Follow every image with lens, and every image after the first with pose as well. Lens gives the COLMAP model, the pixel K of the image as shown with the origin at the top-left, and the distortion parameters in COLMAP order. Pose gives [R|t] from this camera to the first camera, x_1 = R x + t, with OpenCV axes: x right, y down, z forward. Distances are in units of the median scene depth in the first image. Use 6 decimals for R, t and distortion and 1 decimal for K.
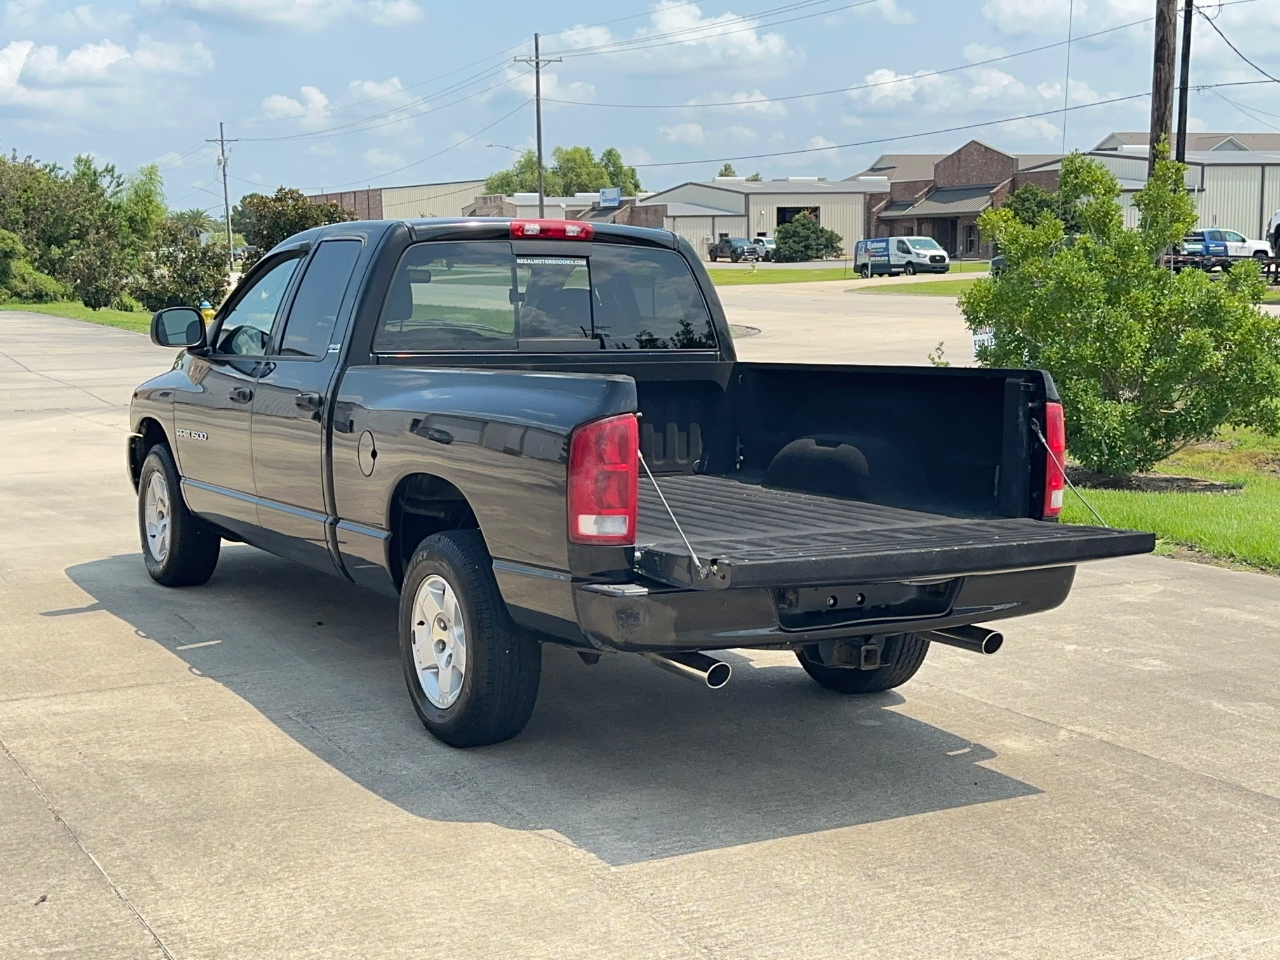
lens RADIAL K [[1766.8, 0, 635.0], [0, 1766.8, 477.7], [0, 0, 1]] dist [0.215567, -0.474862]
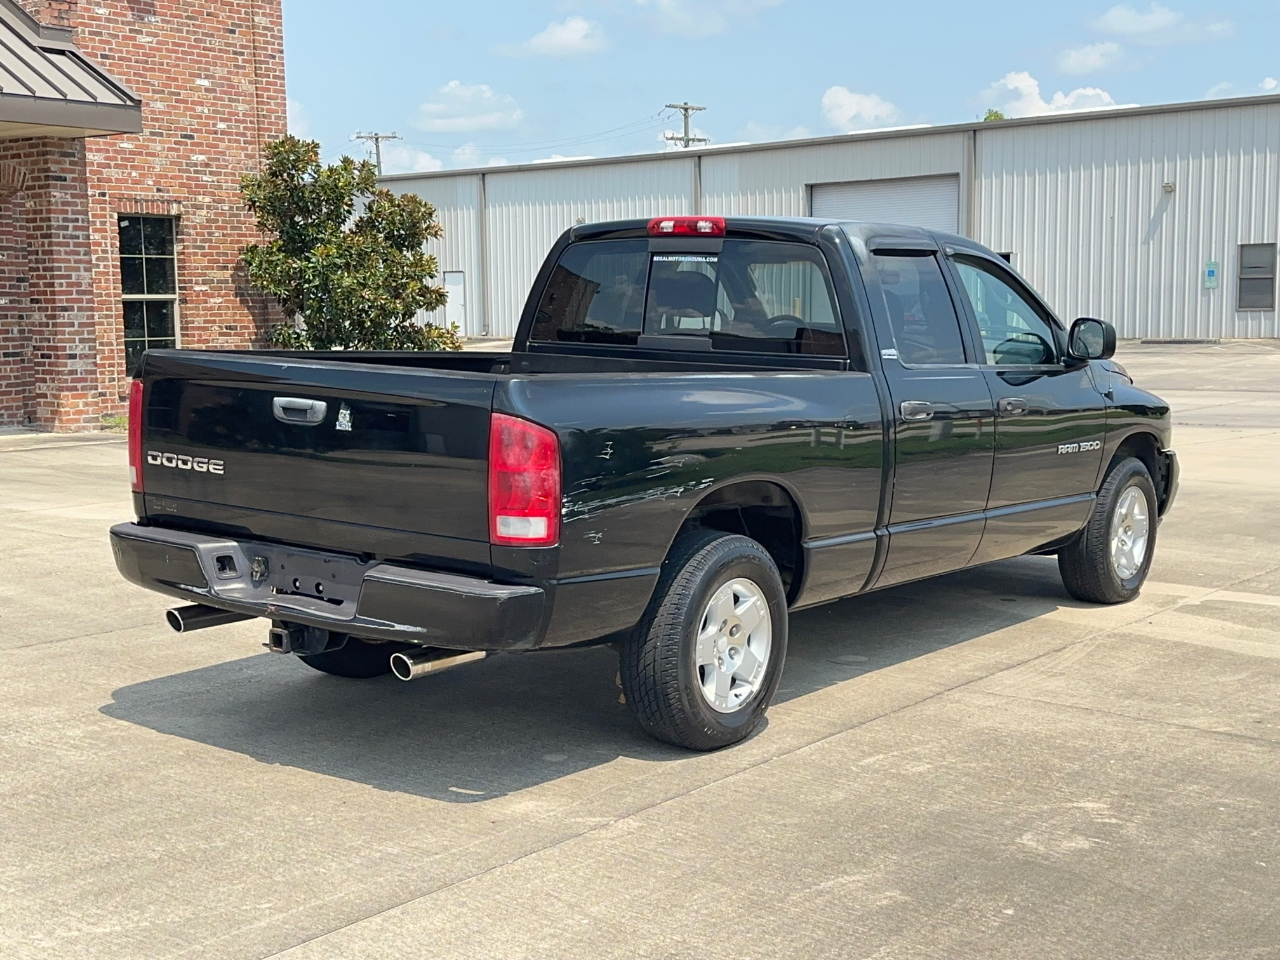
lens RADIAL K [[1749.9, 0, 637.7], [0, 1749.9, 483.6], [0, 0, 1]] dist [0.201994, -0.380620]
pose [[0.390620, 0.107550, -0.914248, 0.851533], [-0.114254, 0.991137, 0.067779, -0.060423], [0.913434, 0.077981, 0.399446, 0.590395]]
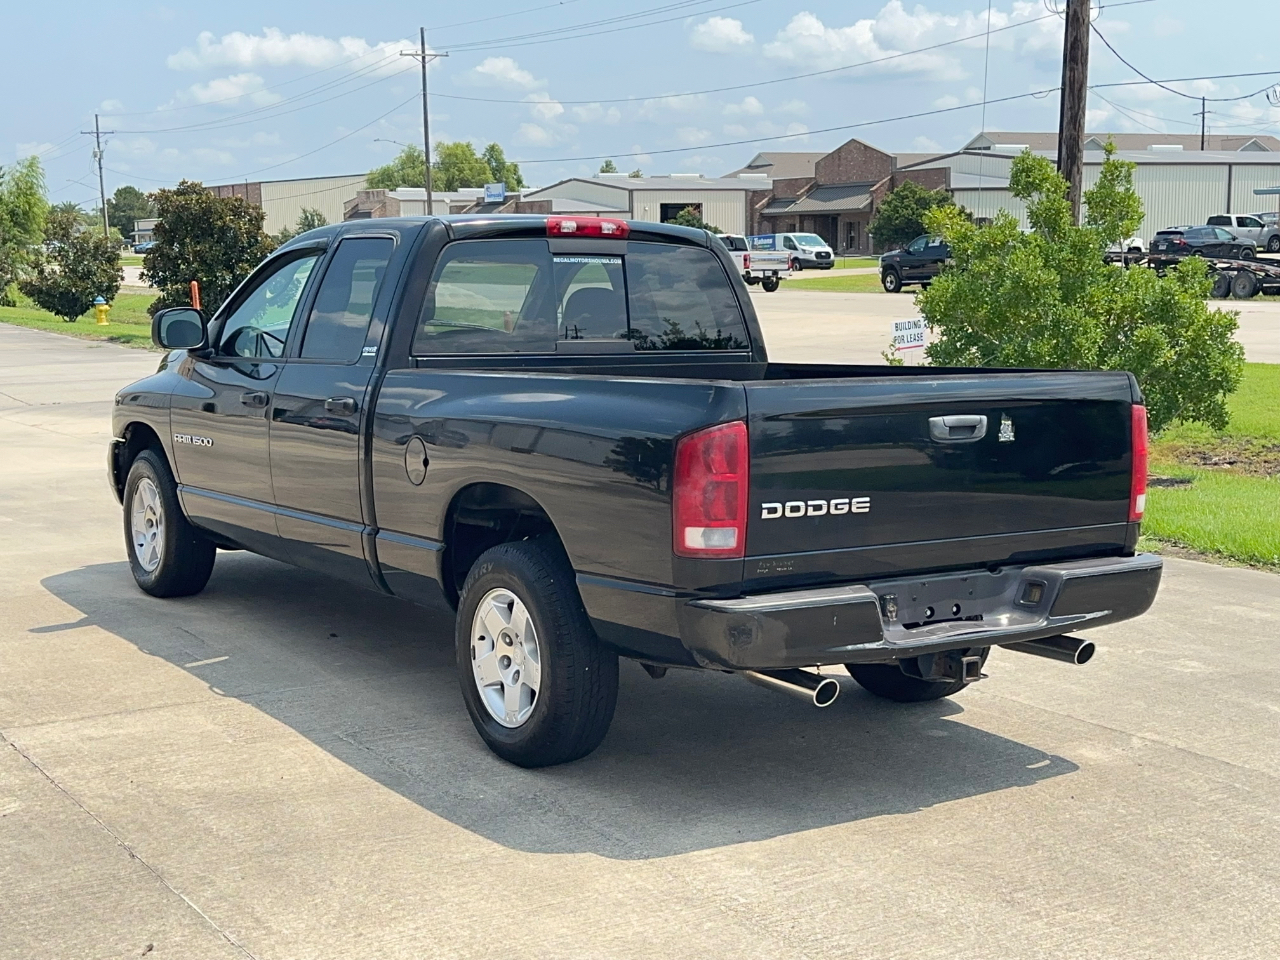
lens RADIAL K [[1742.1, 0, 634.9], [0, 1742.1, 490.7], [0, 0, 1]] dist [0.229803, -0.540999]
pose [[0.997609, -0.008686, 0.068557, -0.087526], [0.007895, 0.999899, 0.011789, -0.007129], [-0.068652, -0.011219, 0.997578, 0.044121]]
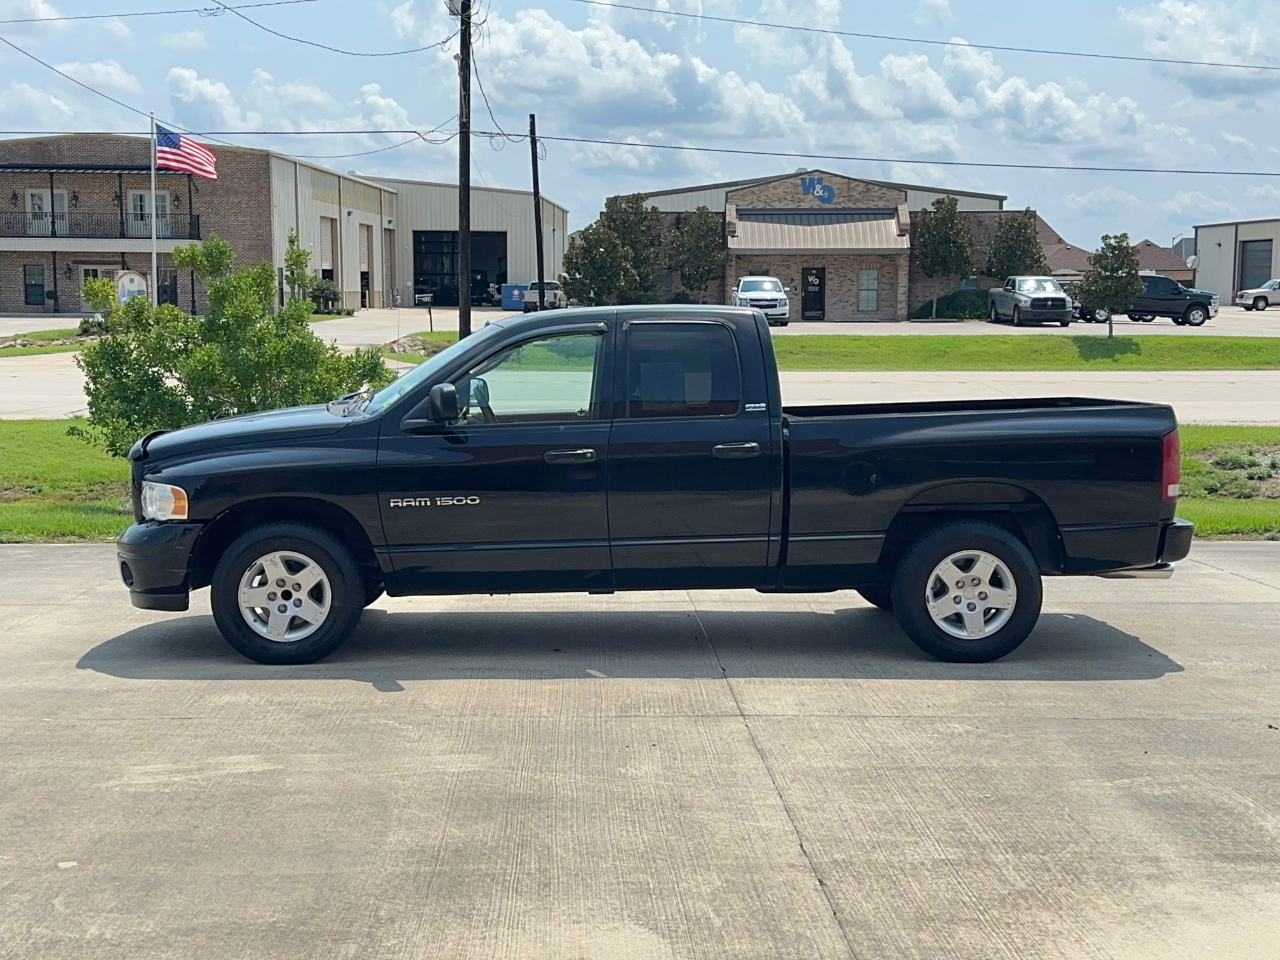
lens RADIAL K [[1744.8, 0, 633.7], [0, 1744.8, 482.8], [0, 0, 1]] dist [0.207196, -0.419133]
pose [[0.471194, -0.082106, 0.878200, -1.276417], [0.104156, 0.993871, 0.037035, -0.071022], [-0.875858, 0.074019, 0.476858, 0.448071]]
